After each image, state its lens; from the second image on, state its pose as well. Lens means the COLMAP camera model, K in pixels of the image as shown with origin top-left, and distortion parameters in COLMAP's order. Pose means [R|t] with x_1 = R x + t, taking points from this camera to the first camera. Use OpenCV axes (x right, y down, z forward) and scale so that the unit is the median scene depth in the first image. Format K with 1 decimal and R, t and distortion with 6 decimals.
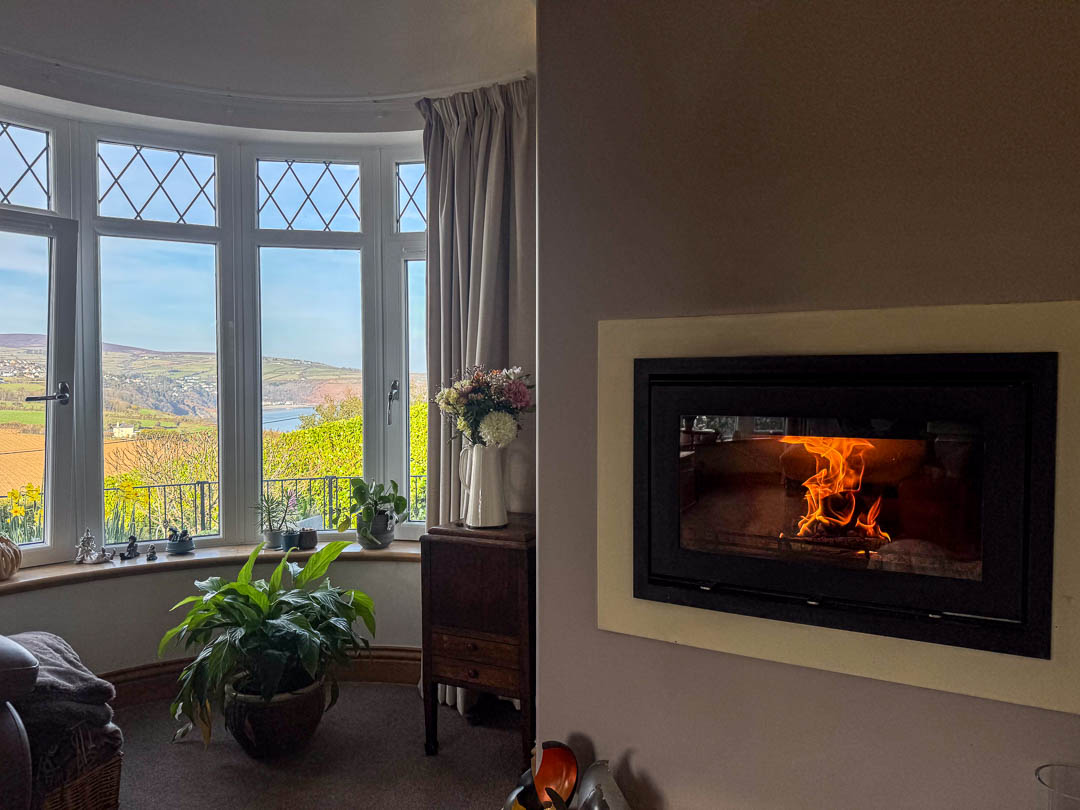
lens RADIAL K [[779.4, 0, 586.9], [0, 779.4, 400.5], [0, 0, 1]] dist [0.018881, -0.070534]
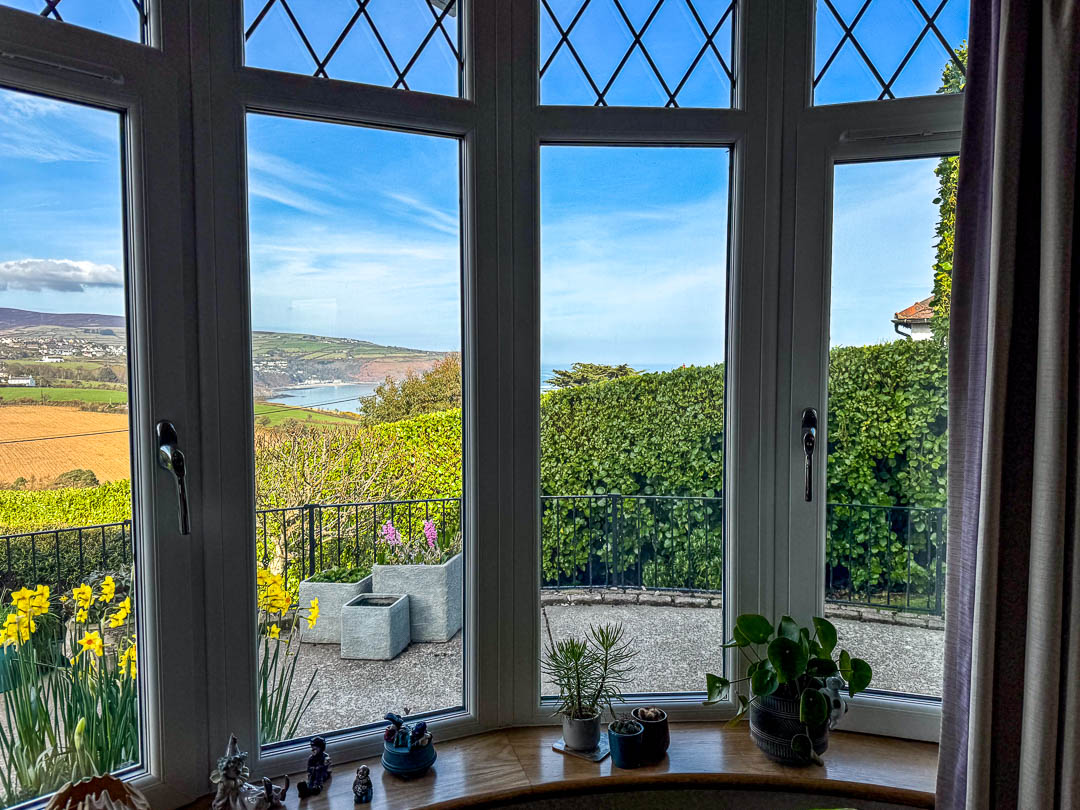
lens RADIAL K [[779.4, 0, 570.7], [0, 779.4, 401.4], [0, 0, 1]] dist [0.018881, -0.070534]
pose [[0.997638, 0.004652, -0.068532, -0.371169], [-0.002661, 0.999572, 0.029116, -0.042467], [0.068638, -0.028865, 0.997224, 0.496554]]
